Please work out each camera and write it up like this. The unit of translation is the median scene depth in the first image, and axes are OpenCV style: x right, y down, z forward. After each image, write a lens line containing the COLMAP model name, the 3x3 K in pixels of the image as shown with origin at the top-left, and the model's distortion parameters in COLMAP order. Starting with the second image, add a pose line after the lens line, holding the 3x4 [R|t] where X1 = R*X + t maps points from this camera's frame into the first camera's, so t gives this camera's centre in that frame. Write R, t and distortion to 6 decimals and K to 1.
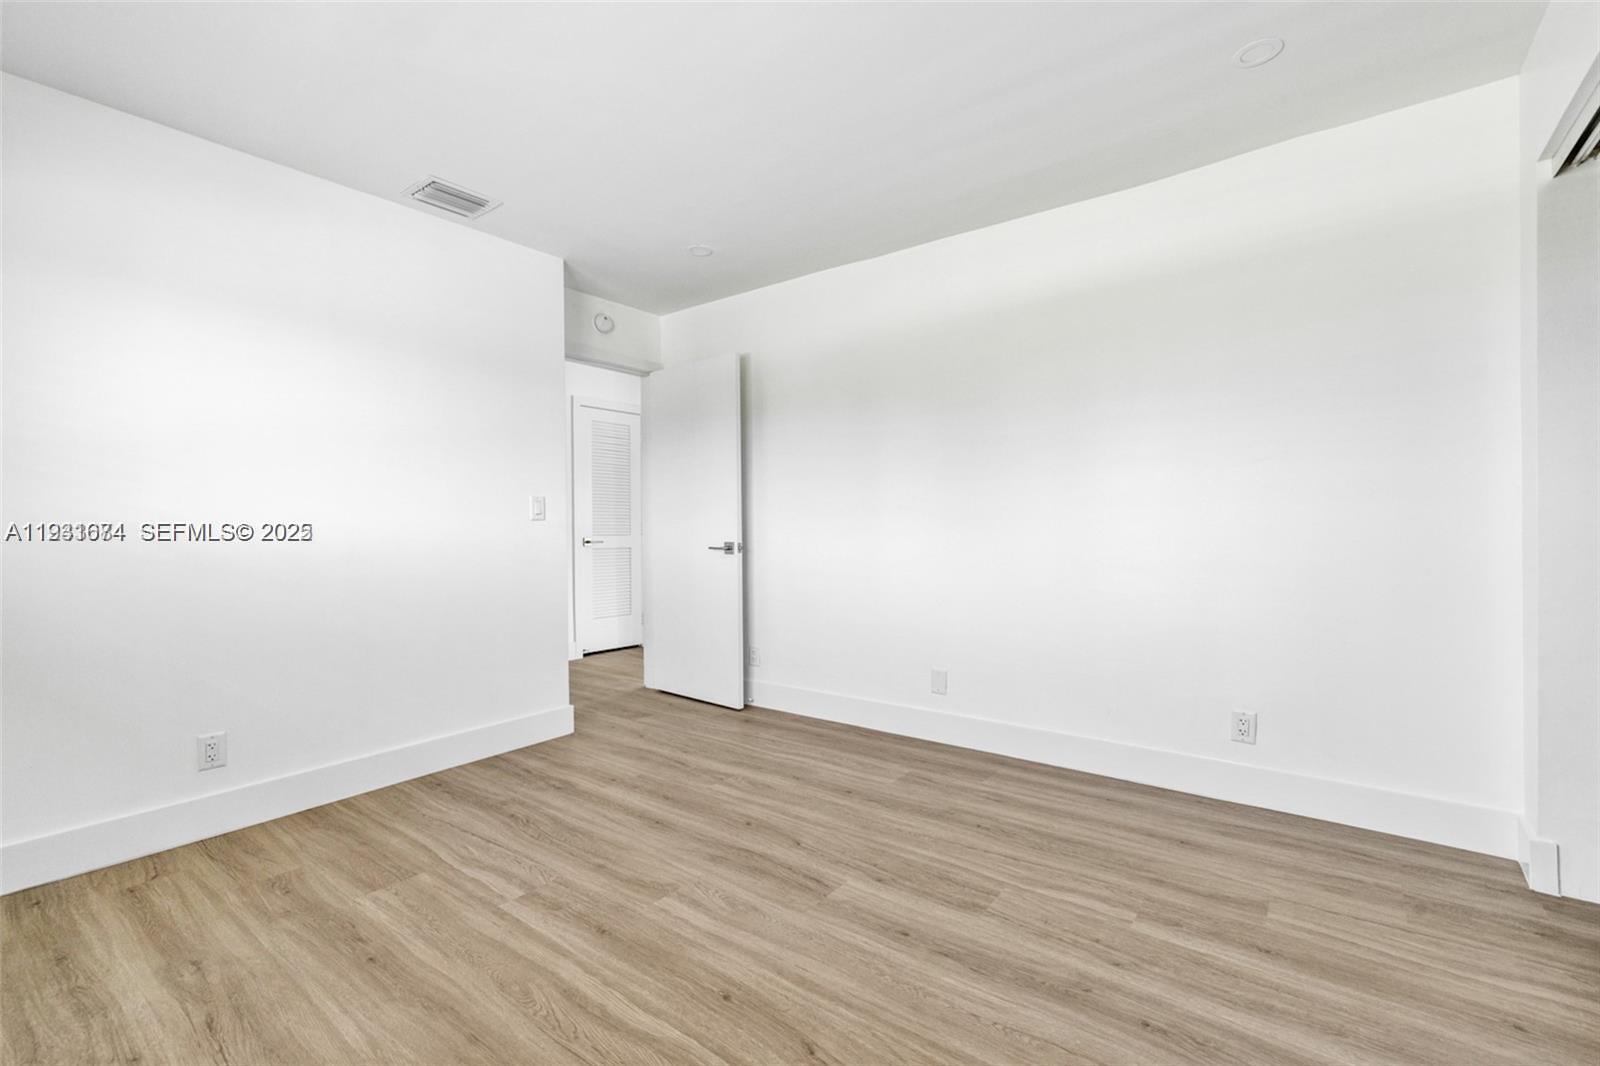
lens RADIAL K [[697.5, 0, 802.5], [0, 697.5, 528.2], [0, 0, 1]] dist [-0.003891, -0.000340]
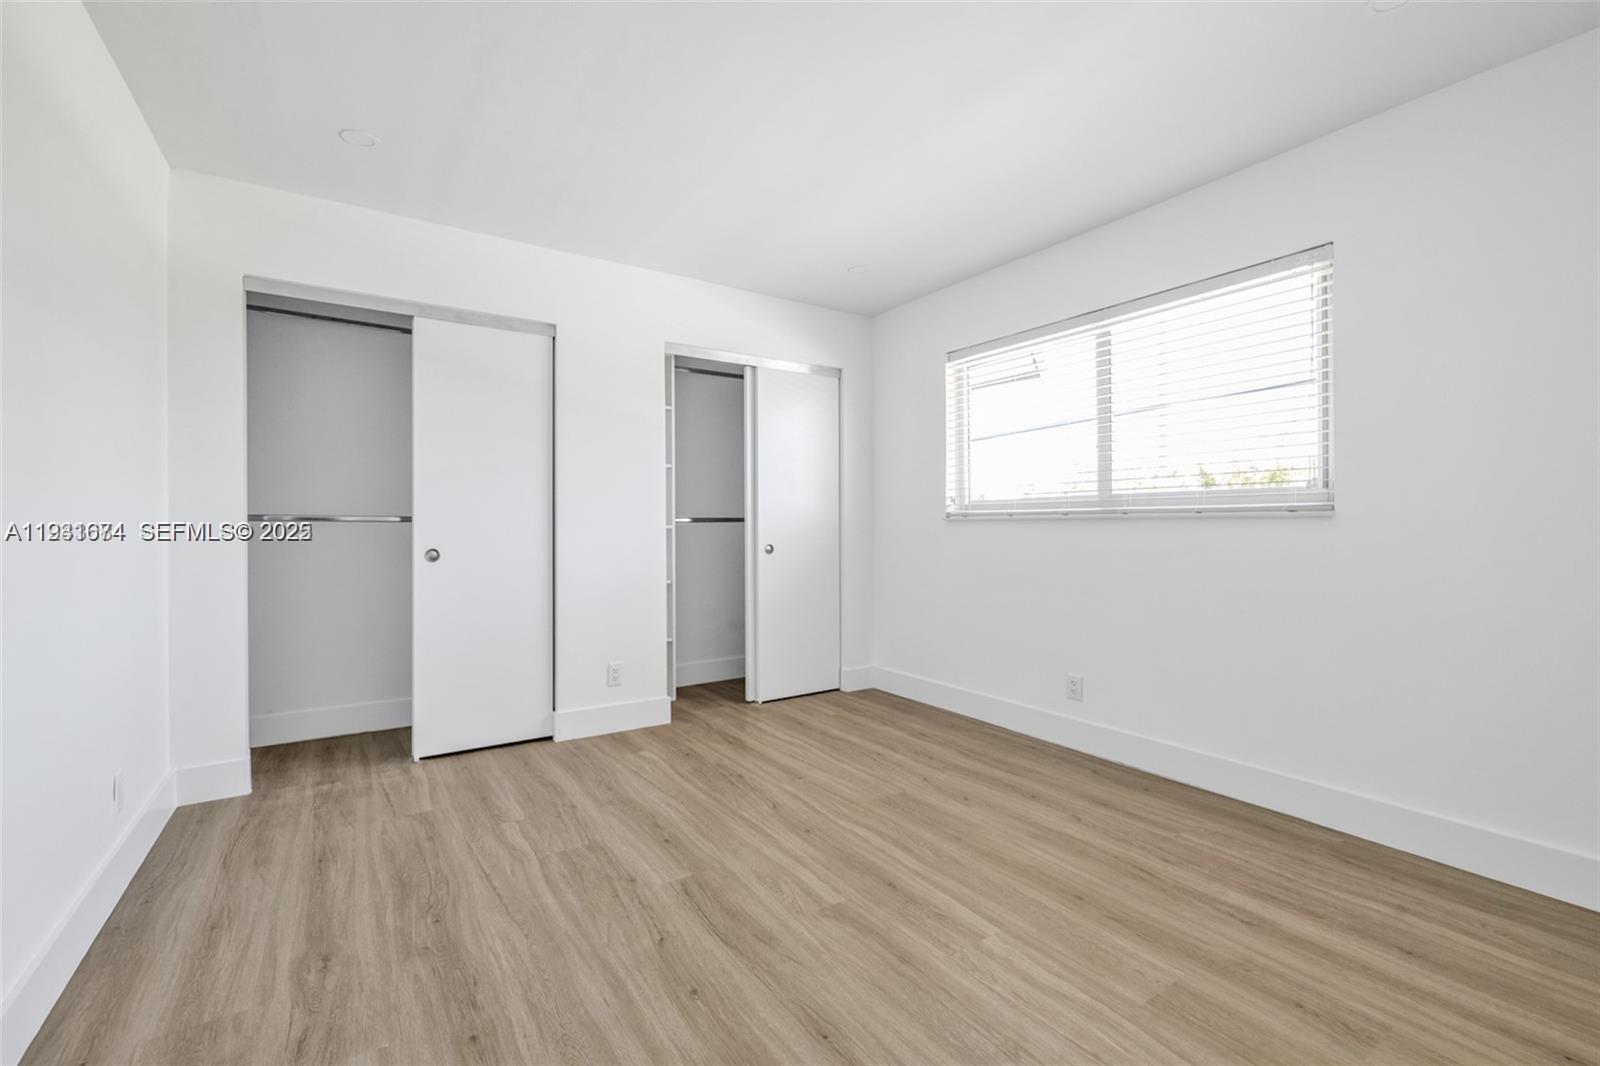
lens RADIAL K [[697.5, 0, 807.3], [0, 697.5, 529.5], [0, 0, 1]] dist [-0.003891, -0.000340]
pose [[-0.949321, 0.007958, 0.314208, -0.478106], [0.011571, 0.999887, 0.009636, -0.021777], [-0.314096, 0.012784, -0.949305, 1.947713]]
